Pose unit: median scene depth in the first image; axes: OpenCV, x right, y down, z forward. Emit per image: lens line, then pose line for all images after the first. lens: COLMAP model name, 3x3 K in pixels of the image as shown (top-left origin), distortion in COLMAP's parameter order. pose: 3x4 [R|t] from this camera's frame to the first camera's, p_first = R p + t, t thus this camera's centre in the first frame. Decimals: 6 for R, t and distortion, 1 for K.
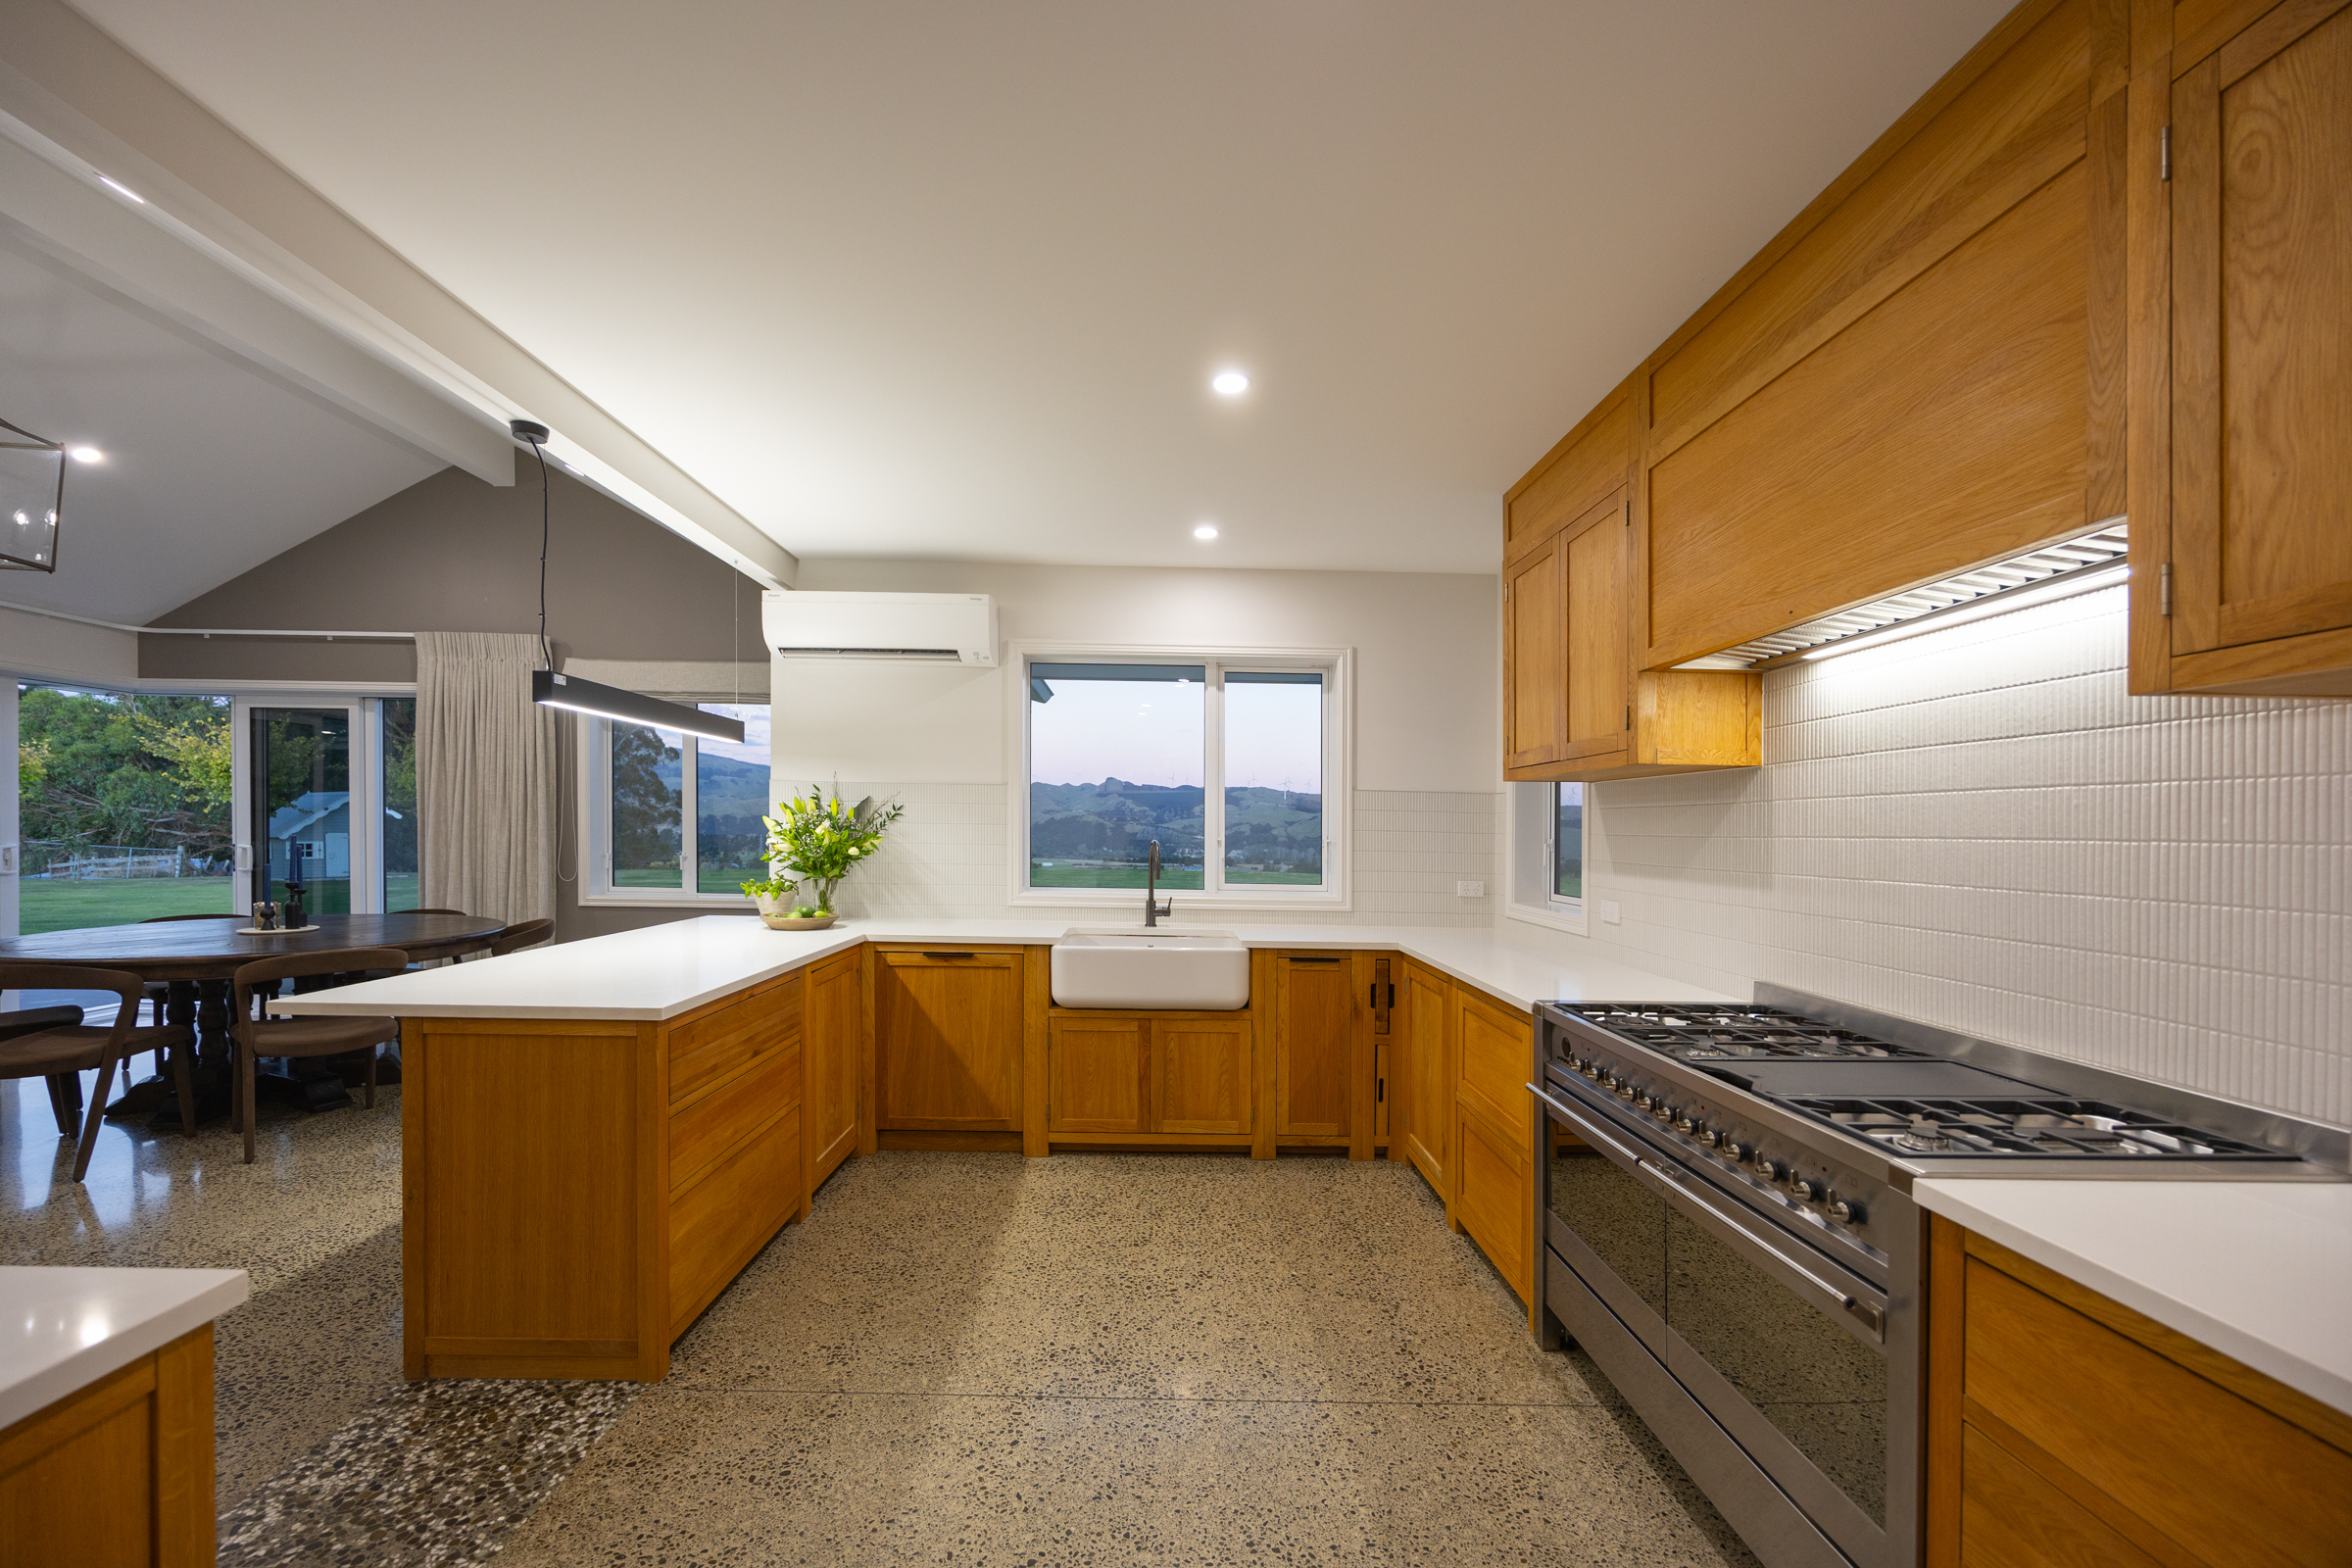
lens RADIAL K [[904.0, 0, 1155.7], [0, 904.0, 833.9], [0, 0, 1]] dist [0.000641, -0.000714]
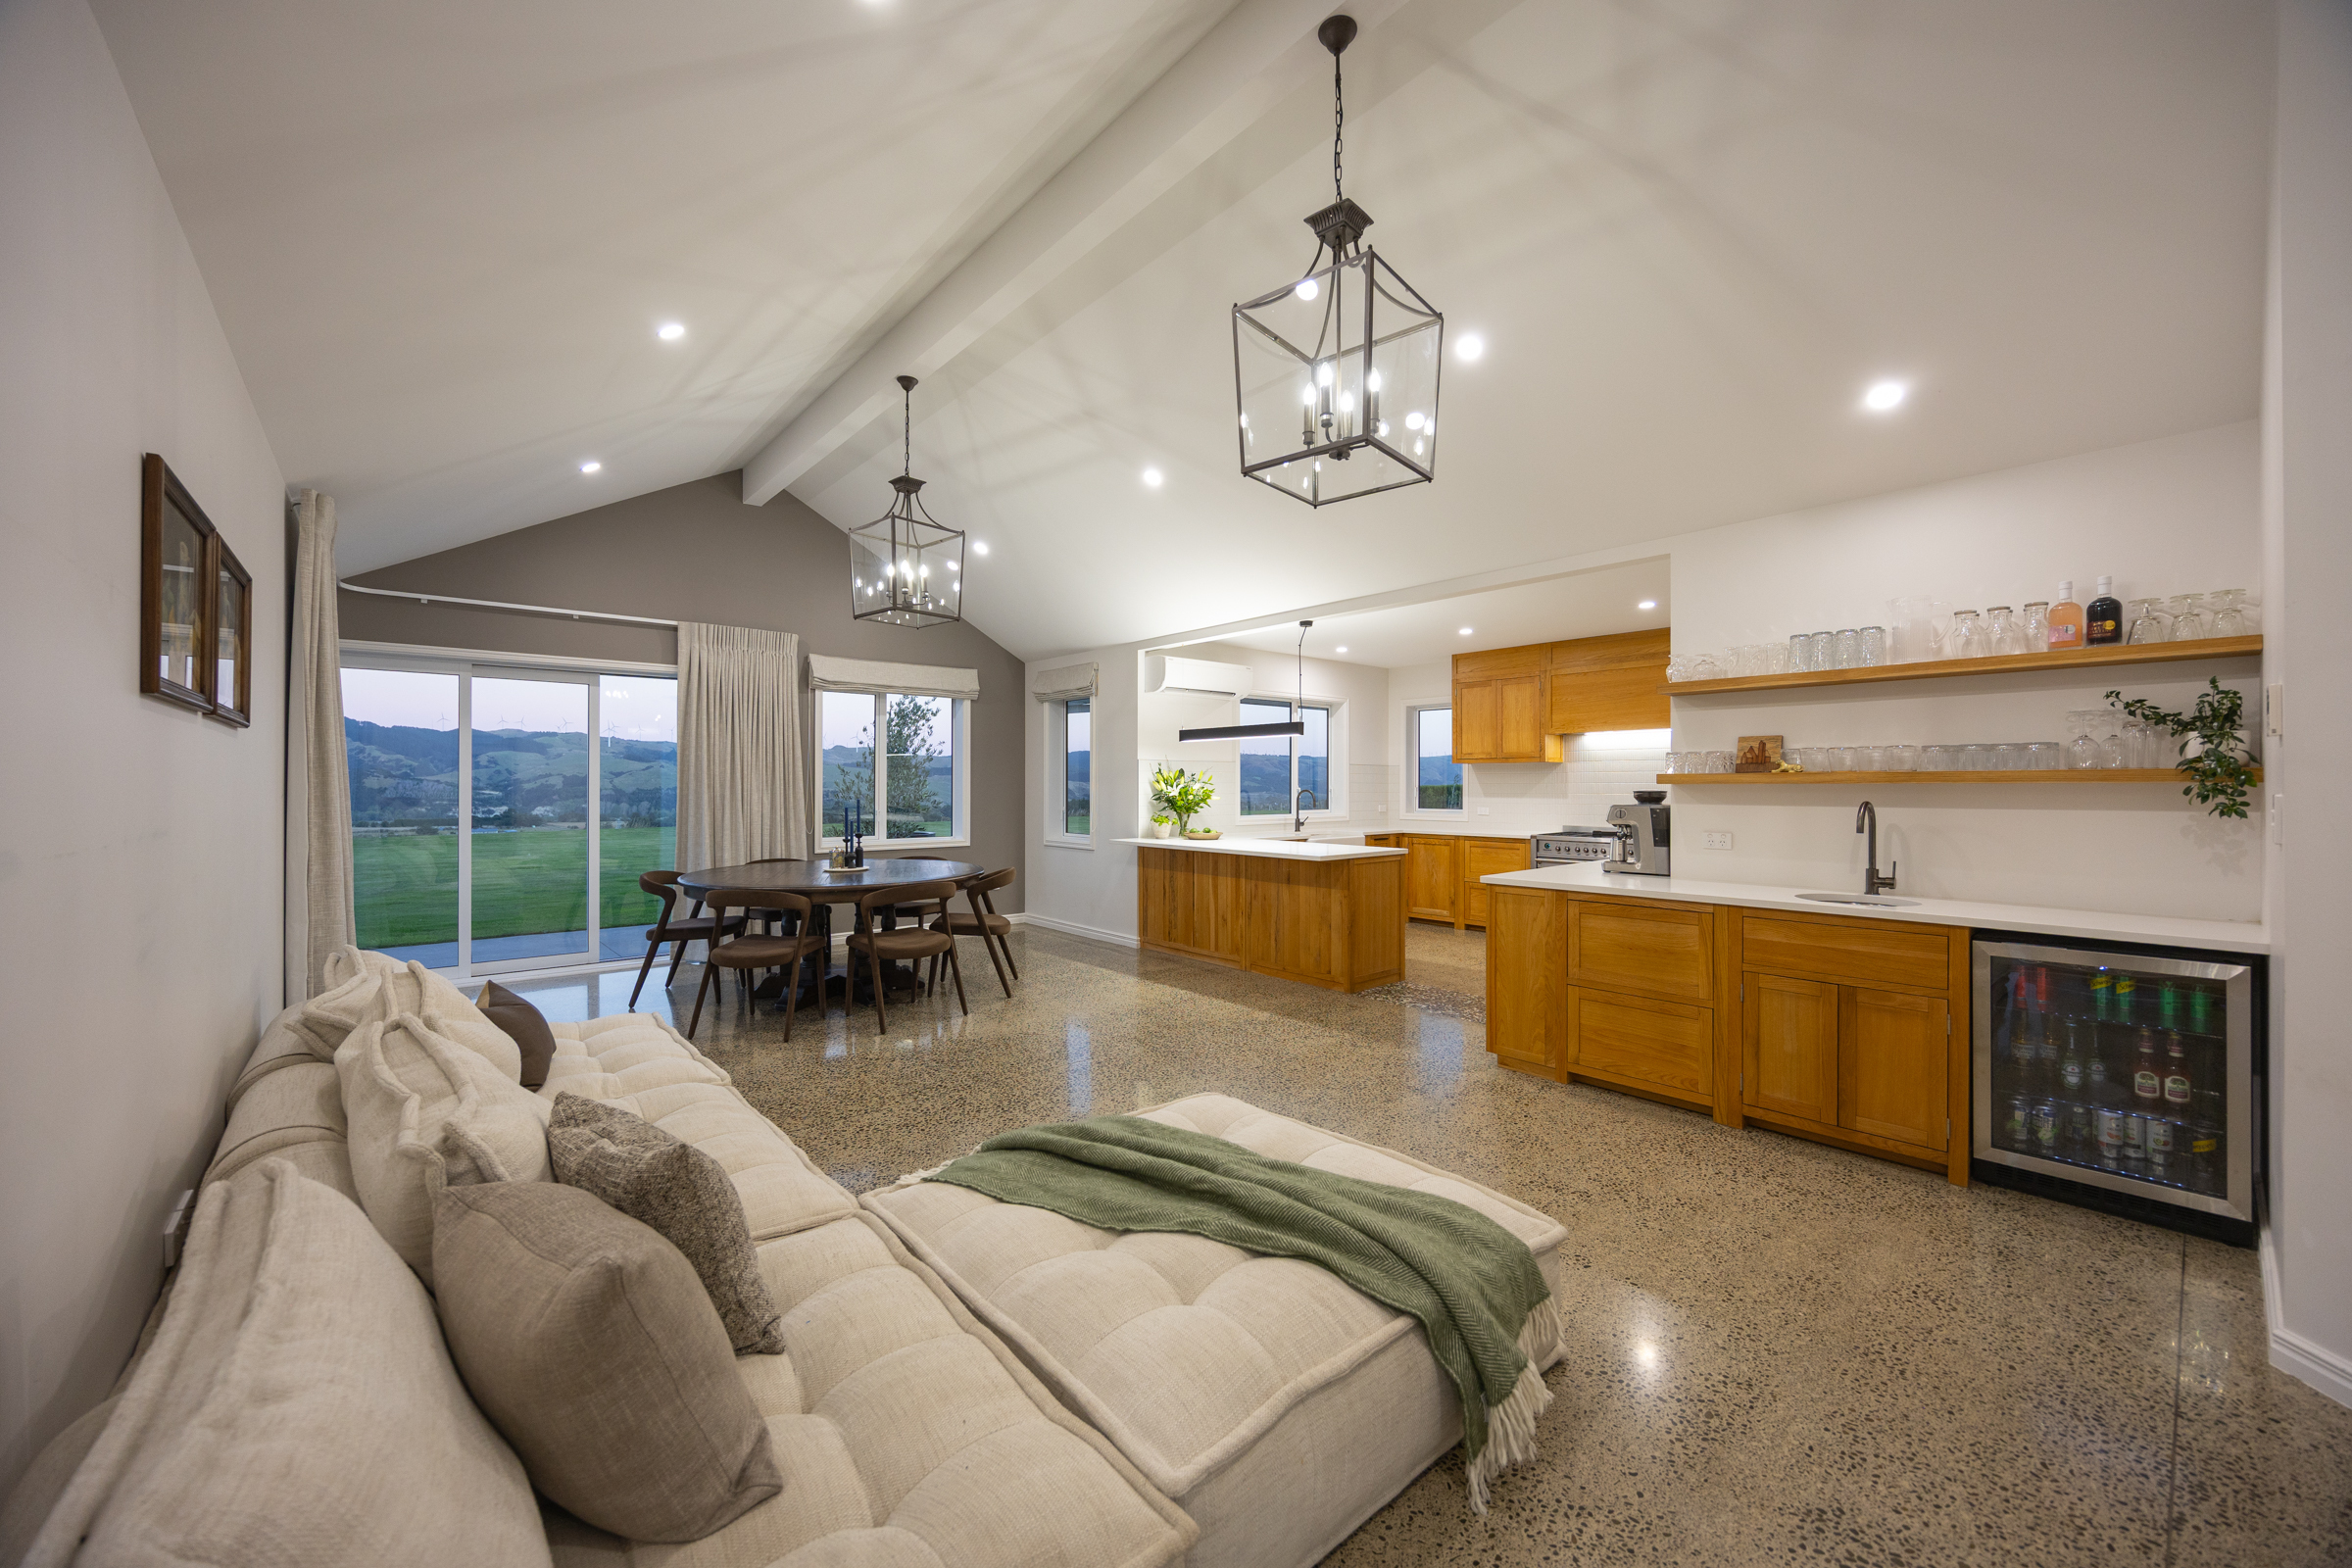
lens RADIAL K [[904.0, 0, 1169.4], [0, 904.0, 791.4], [0, 0, 1]] dist [0.000641, -0.000714]
pose [[0.764785, -0.022566, 0.643890, -2.633227], [0.016312, 0.999744, 0.015663, -0.042146], [-0.644079, -0.001475, 0.764958, -0.640908]]
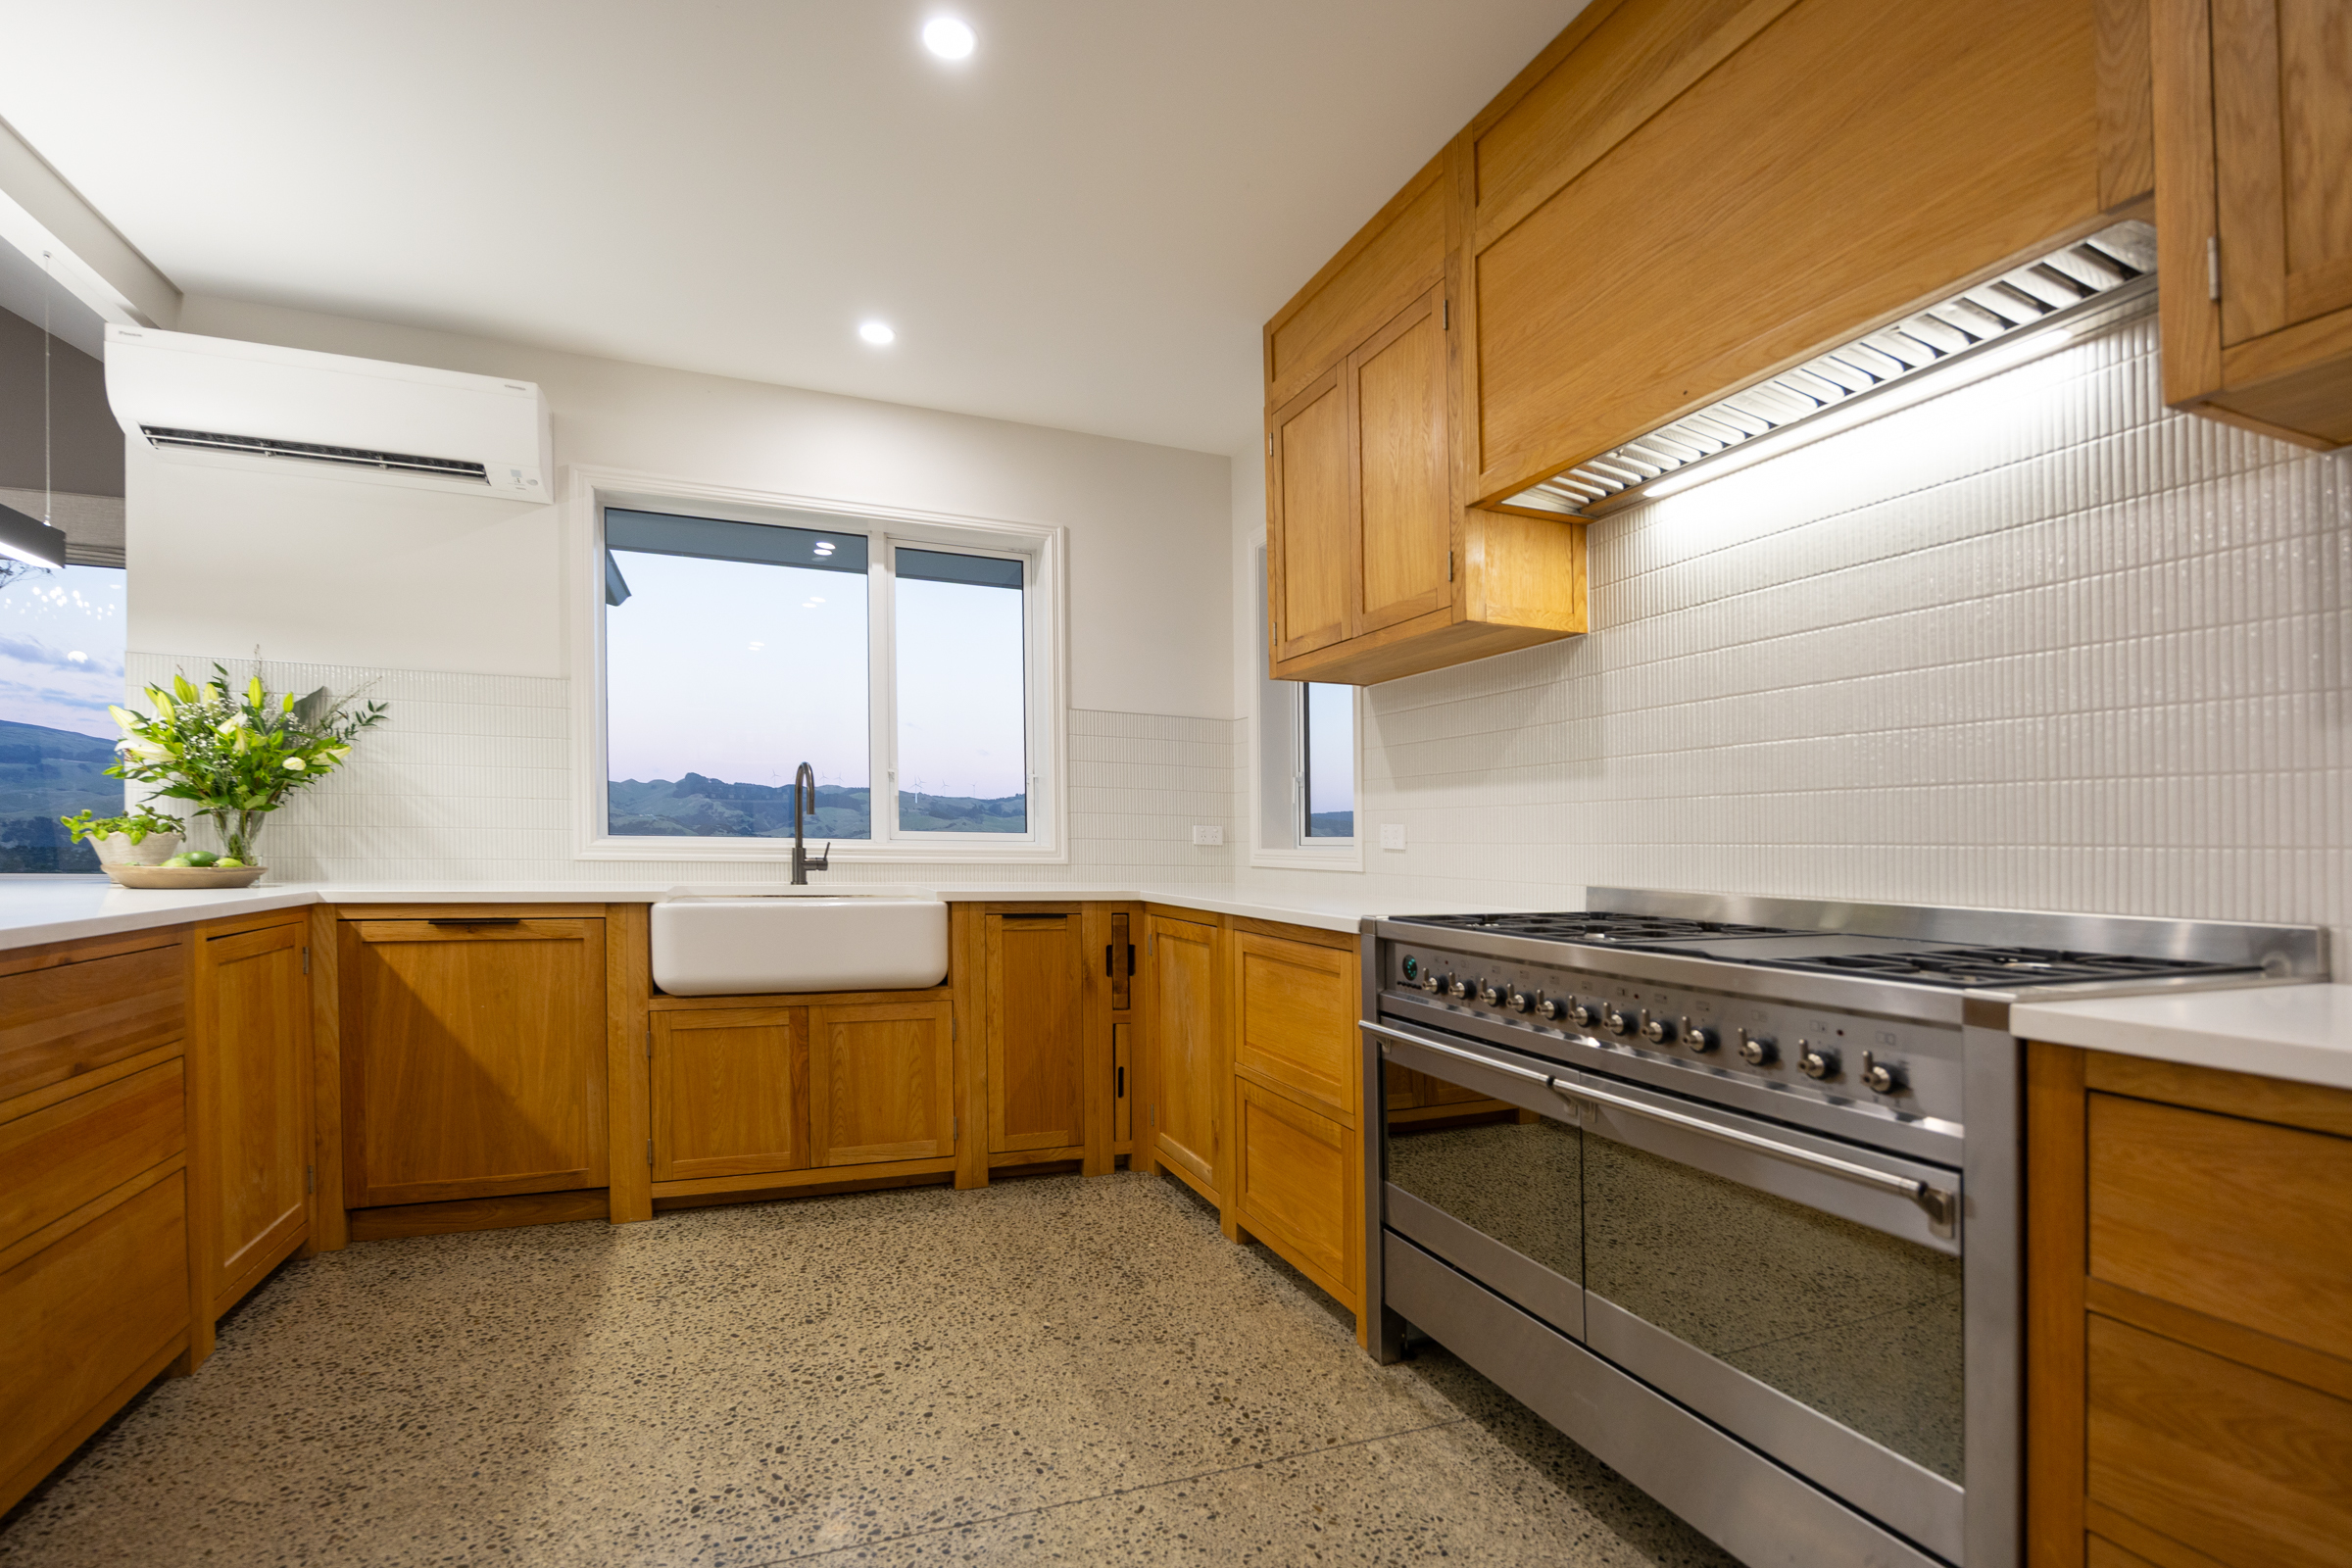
lens RADIAL K [[1072.1, 0, 1138.8], [0, 1072.1, 848.8], [0, 0, 1]] dist [-0.011584, -0.000002]
pose [[0.940841, -0.009234, 0.338723, -0.064225], [0.007473, 0.999951, 0.006503, 0.116345], [-0.338767, -0.003586, 0.940864, 0.201953]]
